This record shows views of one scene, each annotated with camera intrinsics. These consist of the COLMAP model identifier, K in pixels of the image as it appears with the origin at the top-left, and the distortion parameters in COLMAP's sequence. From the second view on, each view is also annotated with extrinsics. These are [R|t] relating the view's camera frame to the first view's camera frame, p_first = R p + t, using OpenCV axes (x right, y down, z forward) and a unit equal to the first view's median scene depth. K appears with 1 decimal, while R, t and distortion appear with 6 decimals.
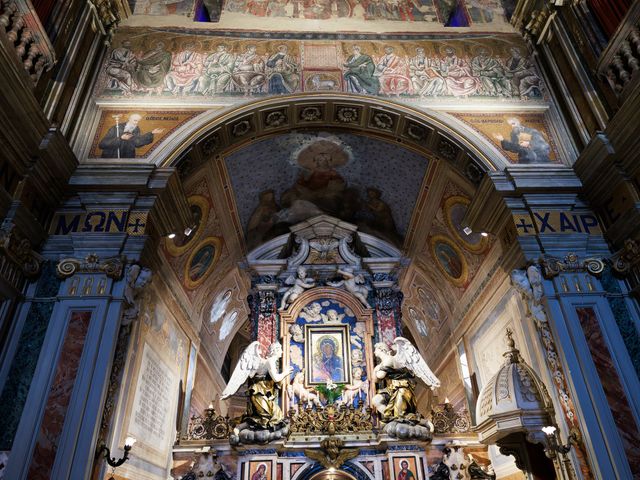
lens RADIAL K [[473.0, 0, 320.5], [0, 473.0, 238.2], [0, 0, 1]] dist [-0.010028, 0.008425]
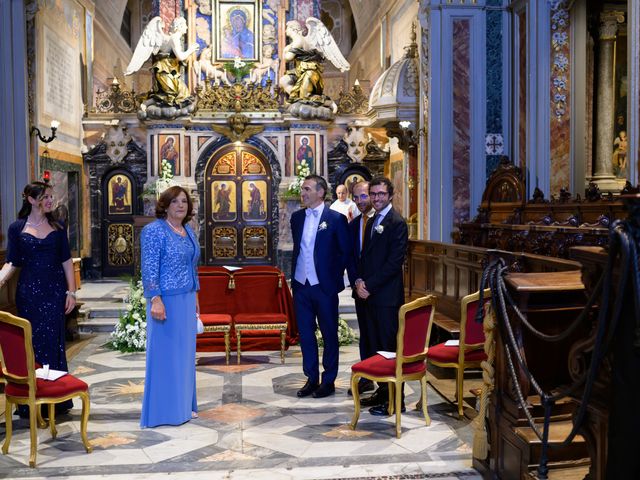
lens RADIAL K [[710.2, 0, 304.9], [0, 710.2, 233.7], [0, 0, 1]] dist [-0.030942, 0.000000]
pose [[0.997977, 0.020097, 0.060315, 0.081476], [-0.050869, 0.821479, 0.567965, -0.247111], [-0.038134, -0.569884, 0.820840, -0.415642]]
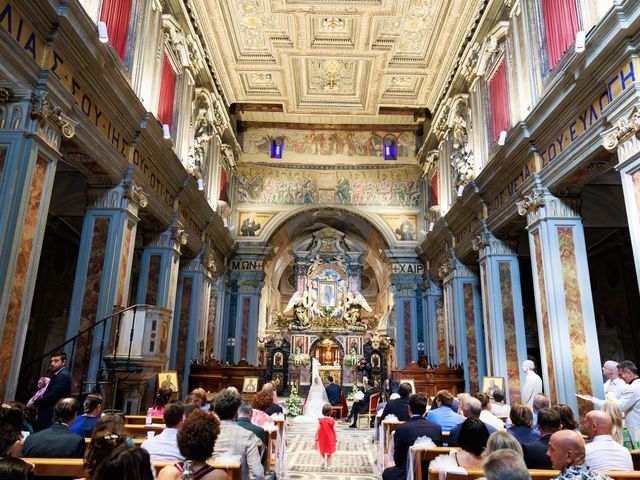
lens RADIAL K [[473.0, 0, 319.9], [0, 473.0, 239.3], [0, 0, 1]] dist [-0.010028, 0.008425]
pose [[0.998115, 0.037289, -0.048748, 0.091159], [-0.020645, 0.951970, 0.305495, -0.819011], [0.057798, -0.303913, 0.950945, -1.286965]]
